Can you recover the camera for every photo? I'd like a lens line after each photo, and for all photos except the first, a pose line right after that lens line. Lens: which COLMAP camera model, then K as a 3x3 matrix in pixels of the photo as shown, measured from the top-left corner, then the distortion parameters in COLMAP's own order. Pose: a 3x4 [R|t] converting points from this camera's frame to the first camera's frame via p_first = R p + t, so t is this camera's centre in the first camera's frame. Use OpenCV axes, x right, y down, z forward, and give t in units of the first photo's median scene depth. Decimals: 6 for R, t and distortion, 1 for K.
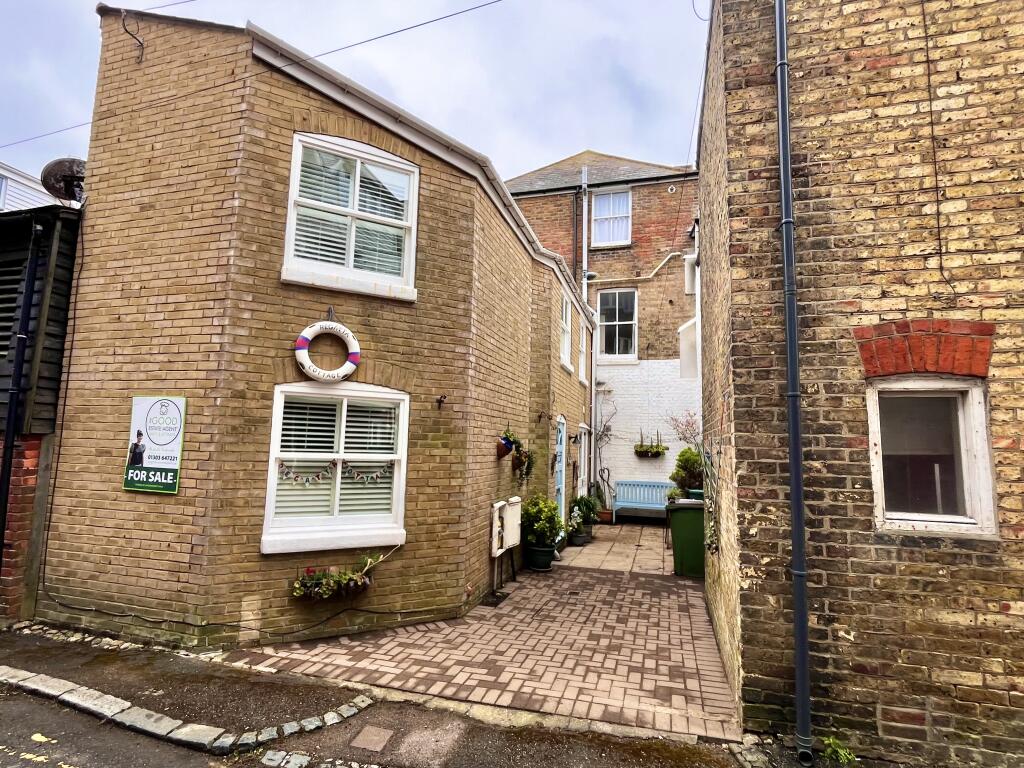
lens RADIAL K [[505.7, 0, 509.9], [0, 505.7, 386.0], [0, 0, 1]] dist [0.001427, 0.000016]
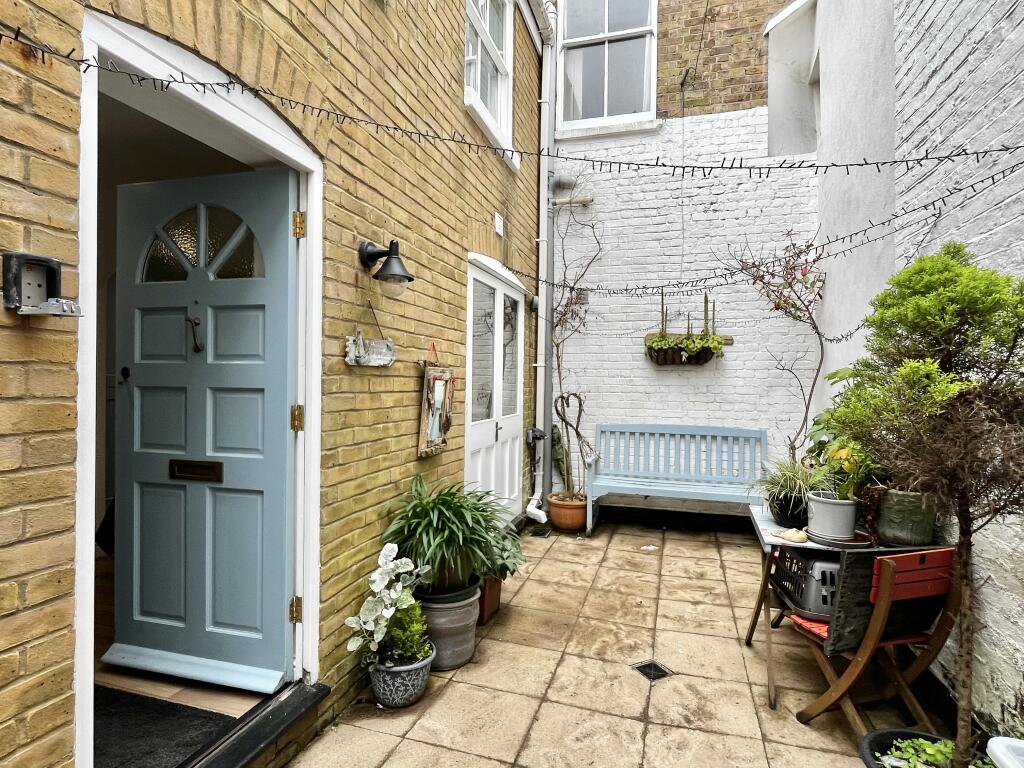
lens RADIAL K [[540.5, 0, 511.9], [0, 540.5, 385.4], [0, 0, 1]] dist [-0.004658, -0.000468]
pose [[0.999800, -0.016352, -0.011507, 0.145027], [0.017650, 0.992185, 0.123517, 0.101223], [0.009398, -0.123696, 0.992276, 0.570014]]
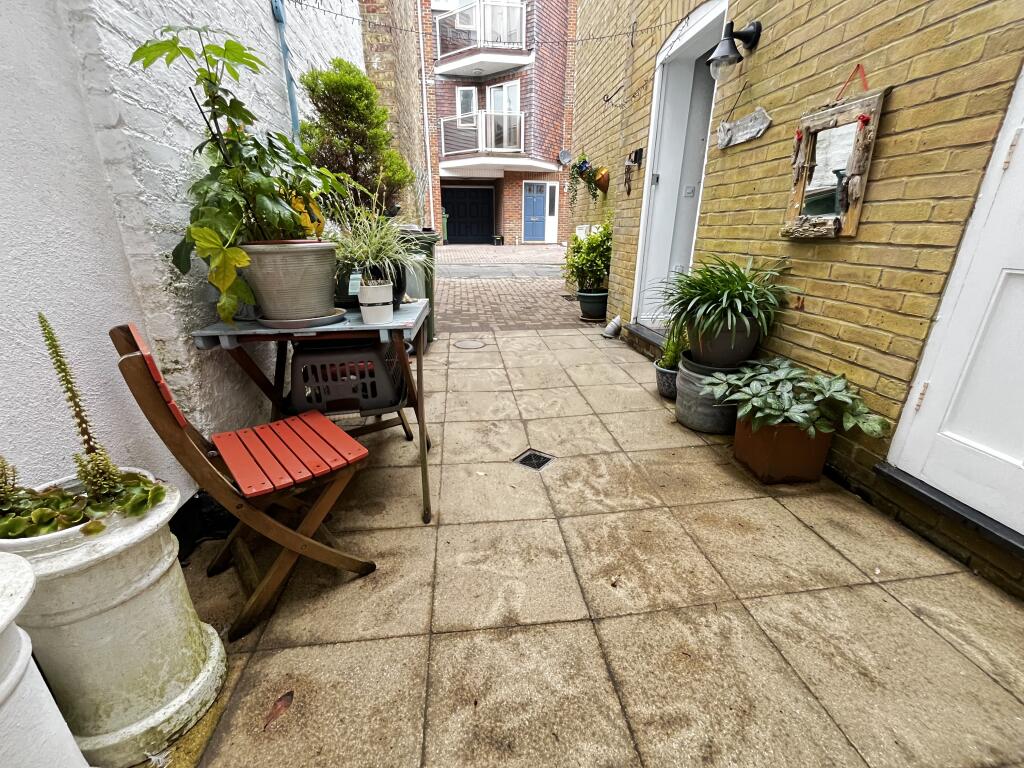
lens RADIAL K [[413.7, 0, 512.3], [0, 413.7, 384.7], [0, 0, 1]] dist [-0.000701, -0.000041]
pose [[-0.915213, 0.112159, -0.387048, 0.261851], [0.019647, 0.971763, 0.235140, 0.173817], [0.402492, 0.207598, -0.891573, 0.898973]]
